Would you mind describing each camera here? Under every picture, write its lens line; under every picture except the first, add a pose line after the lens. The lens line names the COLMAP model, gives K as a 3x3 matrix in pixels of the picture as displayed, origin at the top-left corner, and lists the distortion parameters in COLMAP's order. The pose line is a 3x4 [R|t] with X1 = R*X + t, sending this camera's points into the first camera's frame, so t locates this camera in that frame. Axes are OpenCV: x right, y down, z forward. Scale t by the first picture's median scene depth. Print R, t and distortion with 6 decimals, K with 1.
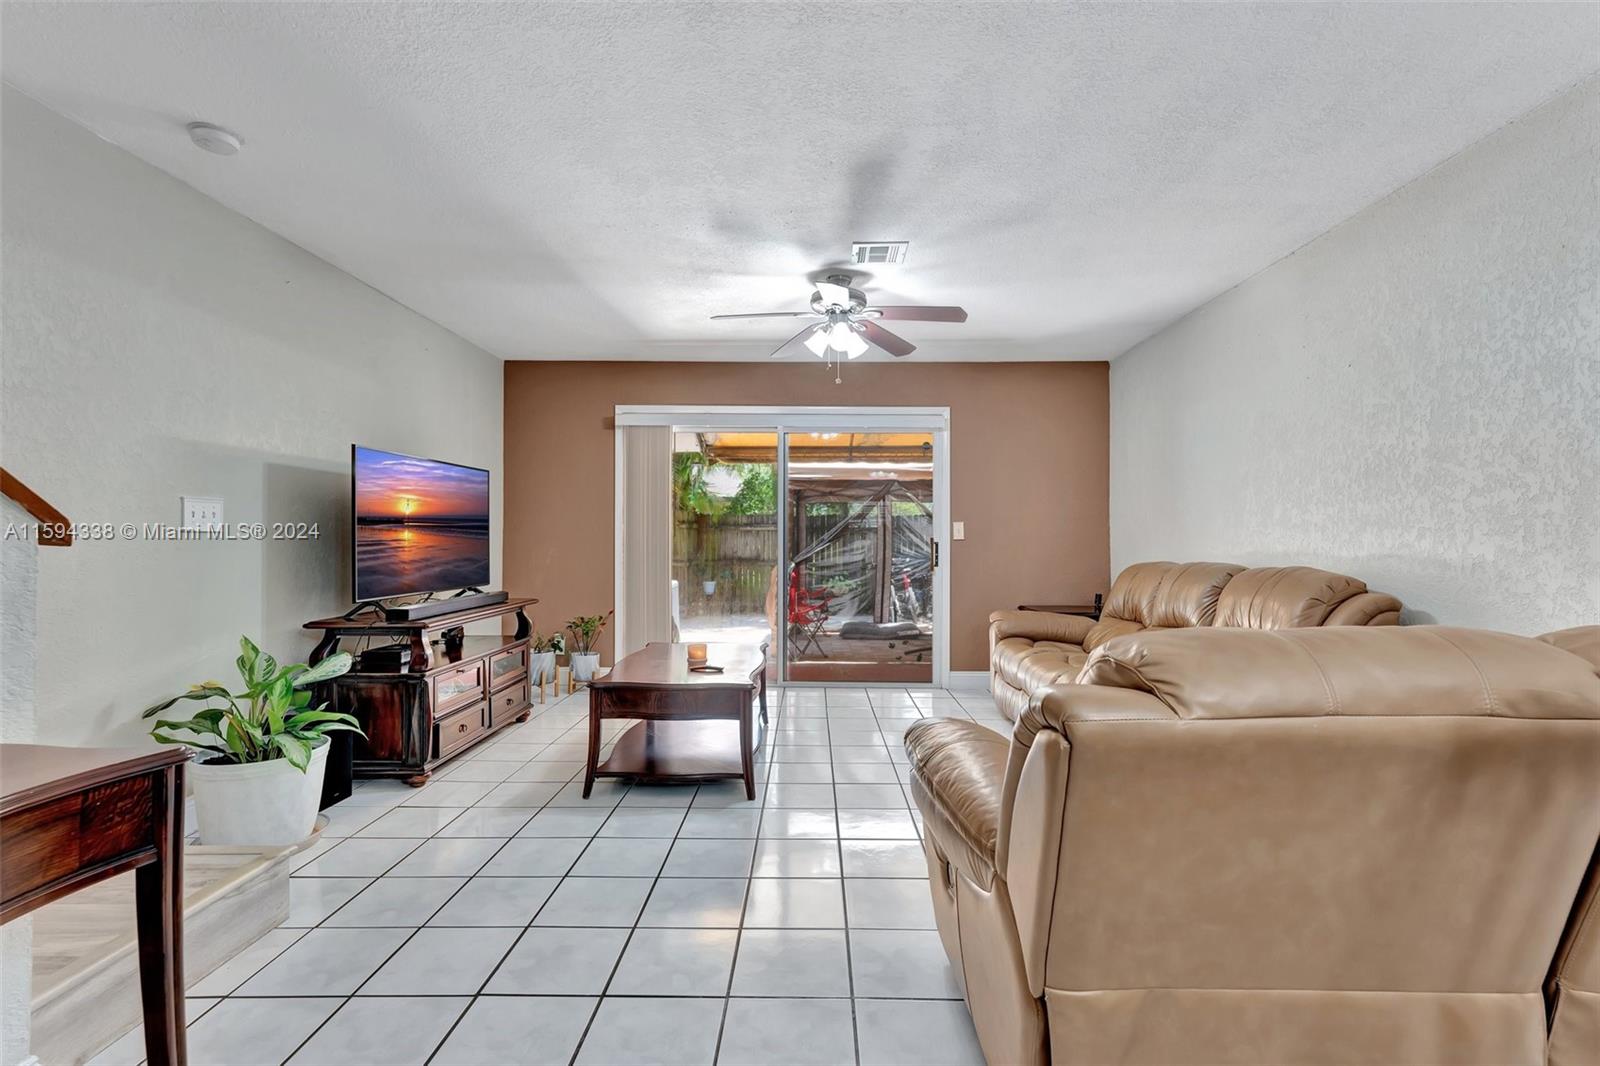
lens RADIAL K [[709.2, 0, 800.0], [0, 709.2, 533.0], [0, 0, 1]] dist [0.016794, -0.000279]
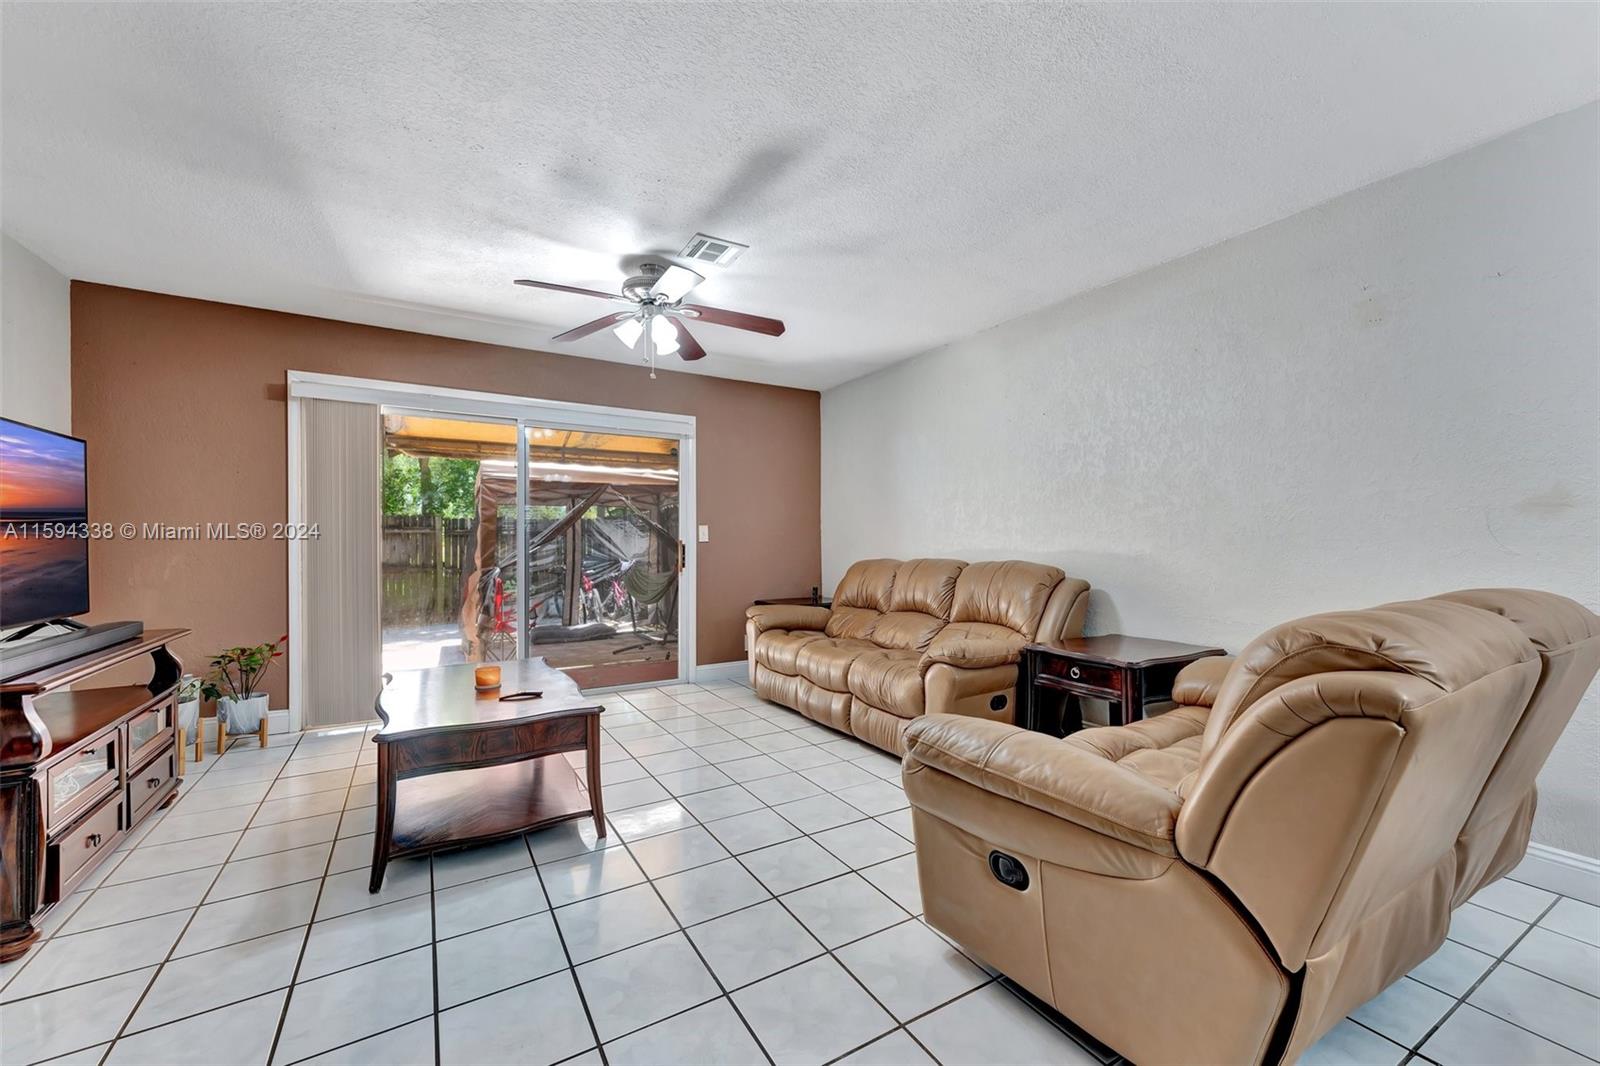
lens RADIAL K [[633.5, 0, 797.6], [0, 633.5, 541.3], [0, 0, 1]] dist [0.016648, -0.000159]
pose [[0.849317, -0.004237, 0.527866, -0.204532], [0.000172, 0.999970, 0.007751, 0.001344], [-0.527883, -0.006492, 0.849292, 0.149317]]
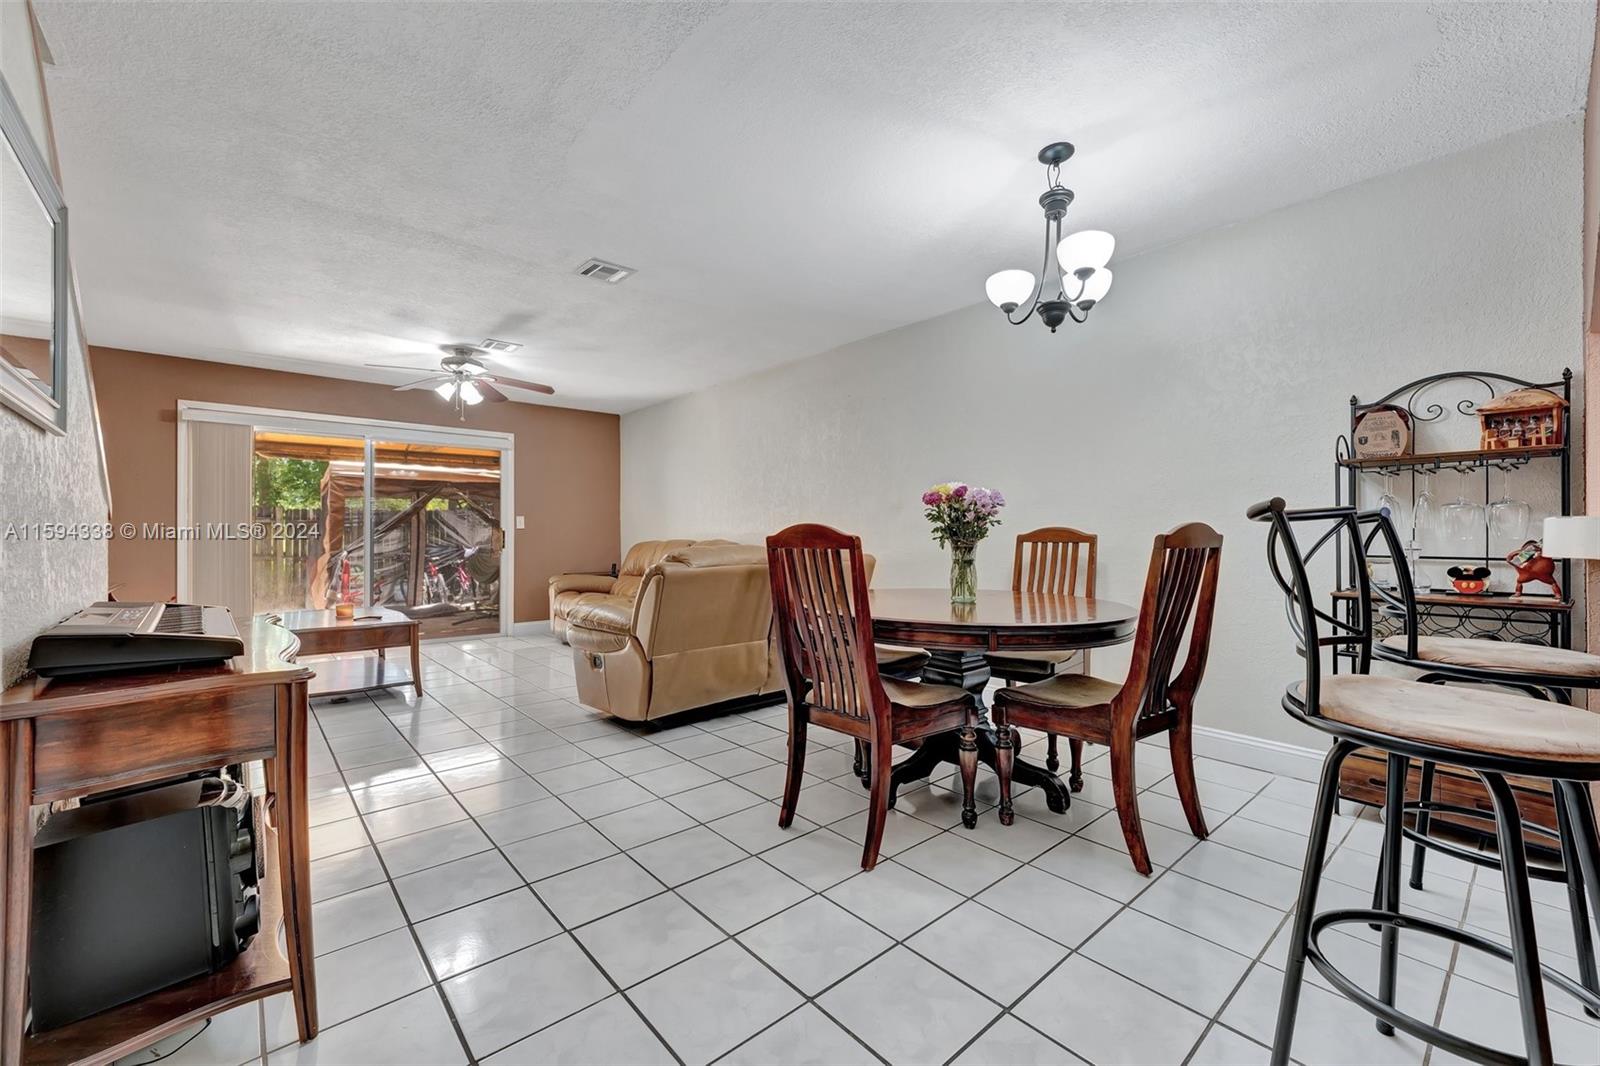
lens RADIAL K [[655.6, 0, 807.7], [0, 655.6, 528.1], [0, 0, 1]] dist [0.003971, 0.000120]
pose [[0.738760, 0.001777, 0.673966, -0.295737], [-0.000656, 0.999998, -0.001917, 0.013083], [-0.673968, 0.000974, 0.738760, -0.435665]]
